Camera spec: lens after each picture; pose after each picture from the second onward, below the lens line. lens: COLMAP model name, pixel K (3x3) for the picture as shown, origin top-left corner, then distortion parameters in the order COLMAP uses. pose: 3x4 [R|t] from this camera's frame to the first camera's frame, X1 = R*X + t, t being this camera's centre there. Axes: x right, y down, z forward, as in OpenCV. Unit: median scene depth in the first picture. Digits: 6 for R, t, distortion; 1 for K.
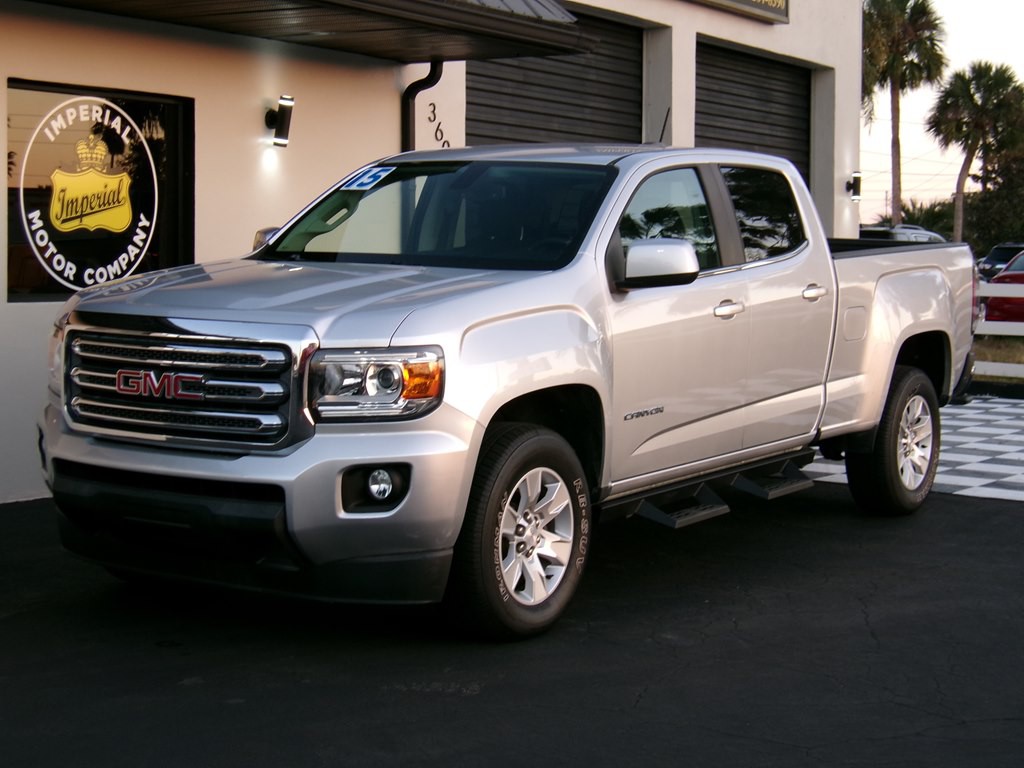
lens RADIAL K [[1937.3, 0, 520.0], [0, 1937.3, 391.2], [0, 0, 1]] dist [-0.113363, 0.000000]
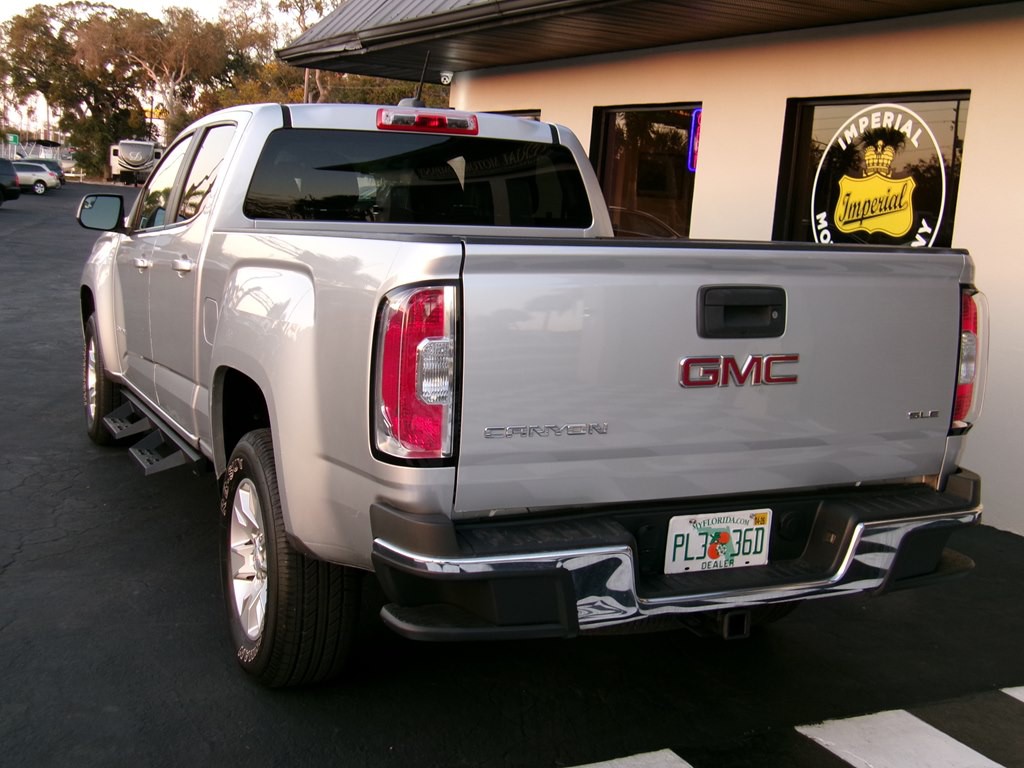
lens RADIAL K [[1249.3, 0, 515.4], [0, 1249.3, 389.7], [0, 0, 1]] dist [-0.009170, 0.000000]
pose [[-0.527847, 0.088605, -0.844705, 0.465028], [-0.130753, 0.974211, 0.183895, -0.100972], [0.839215, 0.207516, -0.502649, 1.206283]]
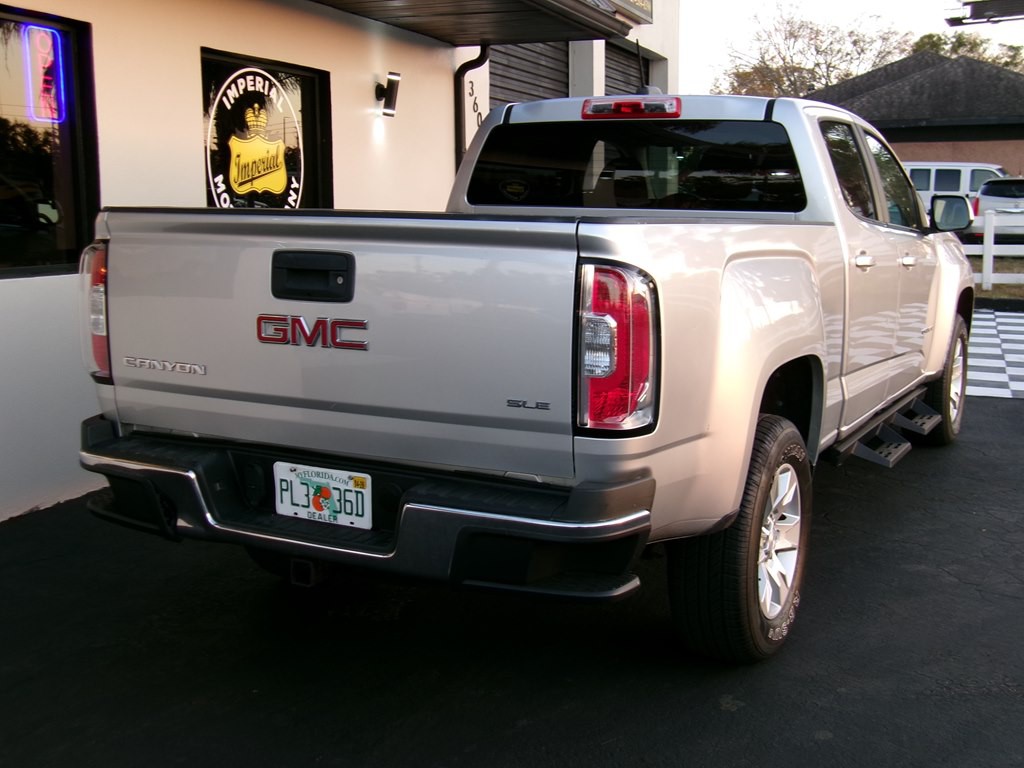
lens RADIAL K [[1249.3, 0, 508.2], [0, 1249.3, 389.1], [0, 0, 1]] dist [-0.009170, 0.000000]
pose [[0.981399, -0.042590, 0.187197, -0.223094], [0.026547, 0.995821, 0.087388, -0.030560], [-0.190137, -0.080792, 0.978428, 0.268801]]
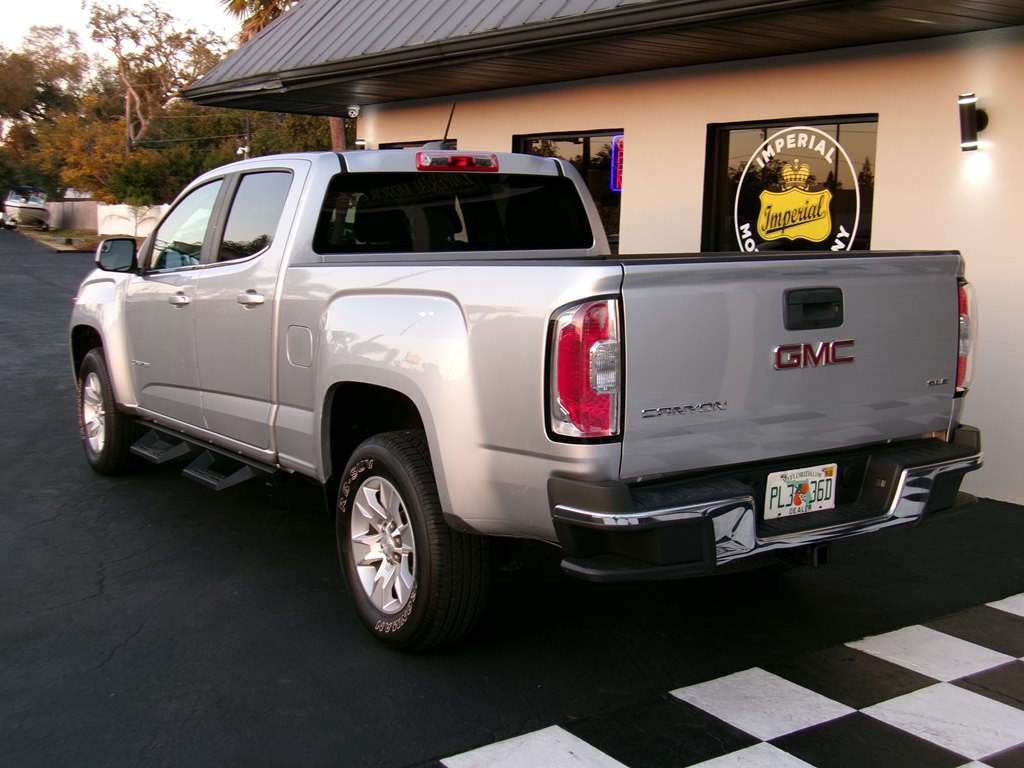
lens RADIAL K [[1249.3, 0, 516.2], [0, 1249.3, 393.3], [0, 0, 1]] dist [-0.009170, 0.000000]
pose [[-0.404201, 0.109130, -0.908137, 0.565227], [-0.089217, 0.983419, 0.157886, -0.097738], [0.910309, 0.144839, -0.387762, 1.167019]]
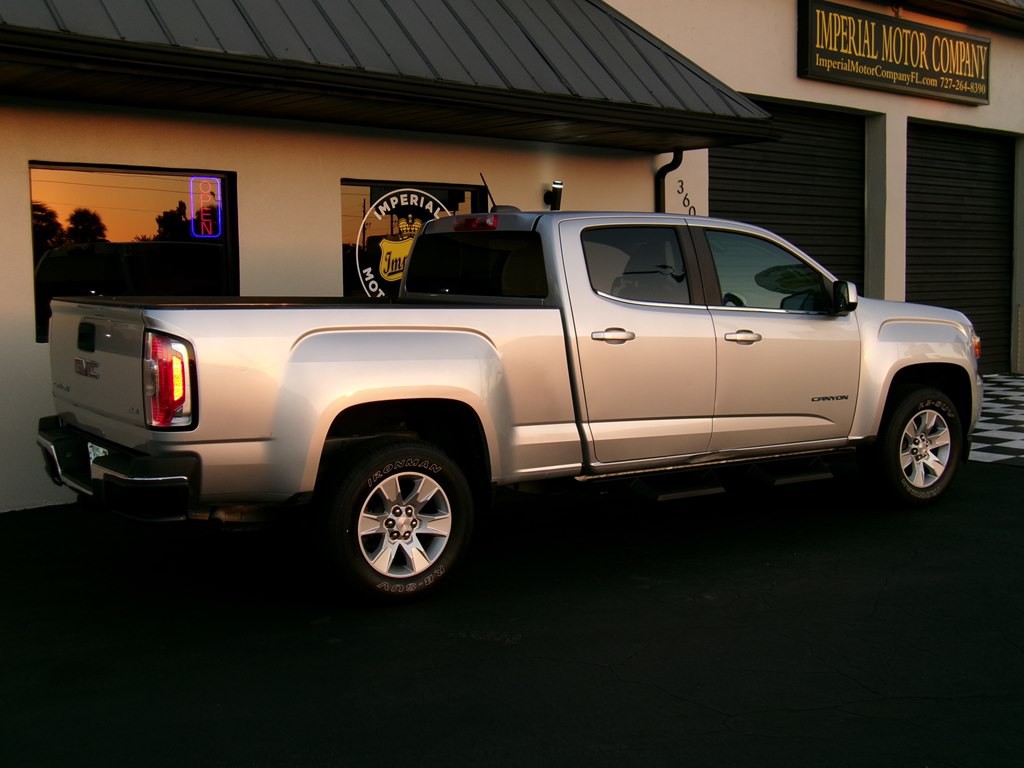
lens RADIAL K [[1249.3, 0, 512.8], [0, 1249.3, 388.0], [0, 0, 1]] dist [-0.009170, 0.000000]
pose [[0.956261, 0.005242, -0.292469, 0.132732], [0.001477, 0.999740, 0.022748, -0.022427], [0.292512, -0.022185, 0.956004, 0.107236]]
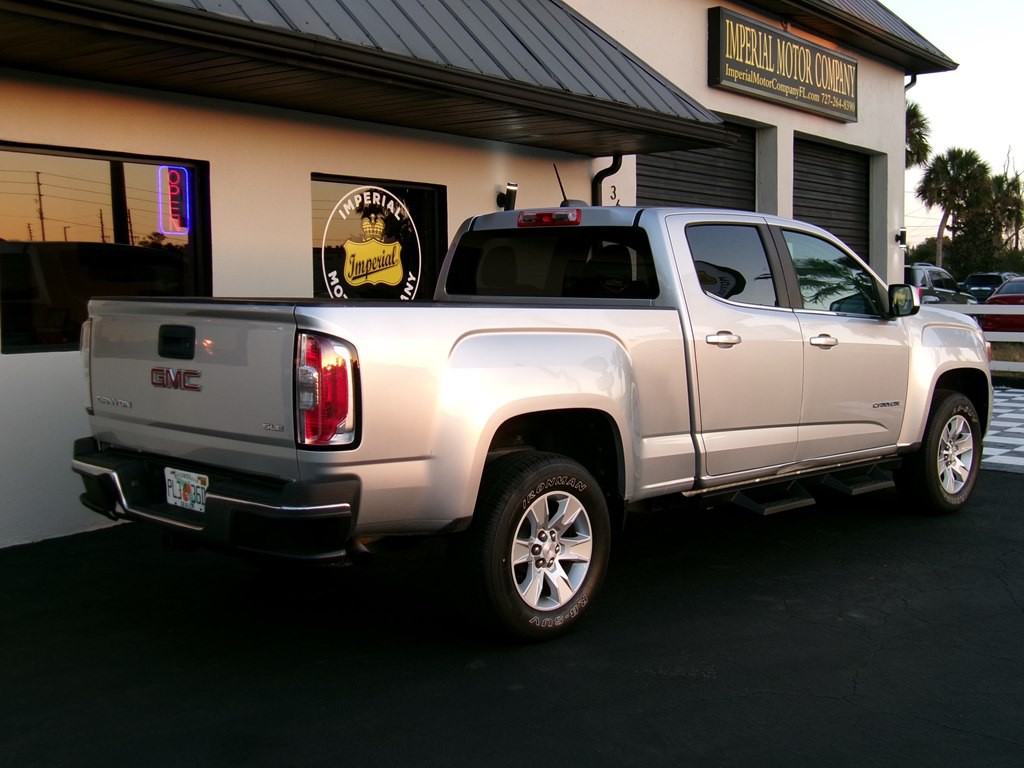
lens RADIAL K [[1249.3, 0, 513.9], [0, 1249.3, 388.5], [0, 0, 1]] dist [-0.009170, 0.000000]
pose [[0.995464, -0.010218, -0.094588, -0.041765], [0.011303, 0.999876, 0.010941, -0.018856], [0.094464, -0.011960, 0.995456, 0.130266]]
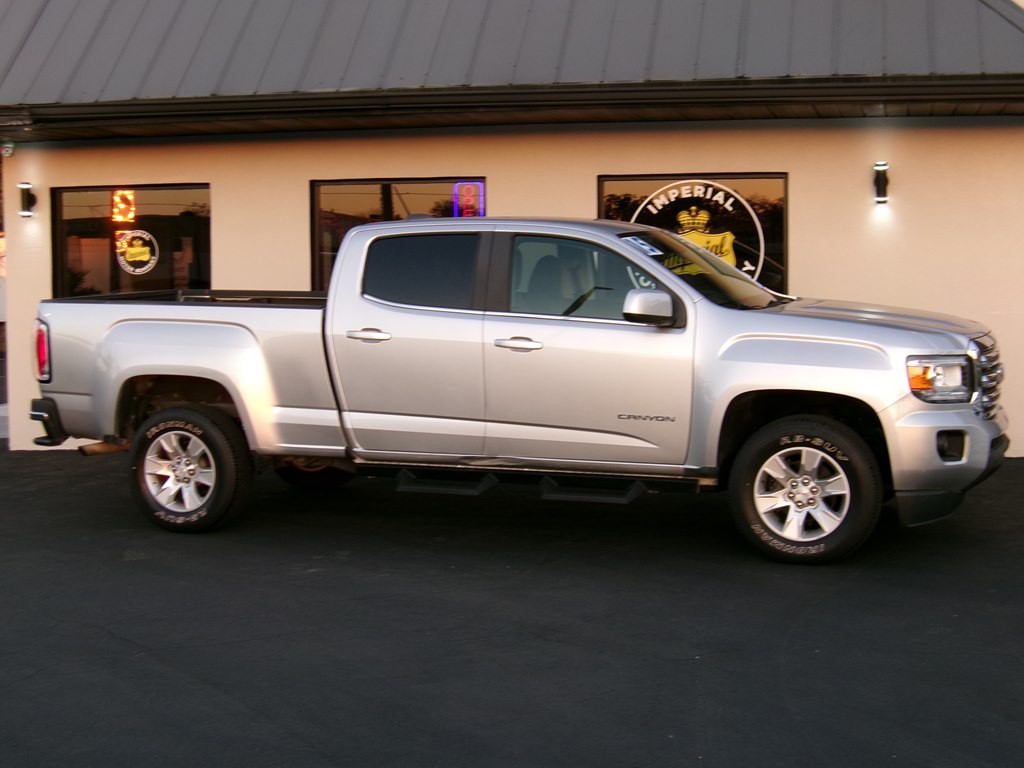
lens RADIAL K [[1575.1, 0, 517.3], [0, 1575.1, 405.3], [0, 0, 1]] dist [-0.122123, 0.000000]
pose [[0.318589, 0.076338, -0.944814, 0.840079], [-0.050496, 0.996703, 0.063503, -0.054866], [0.946547, 0.027478, 0.321393, 0.512906]]
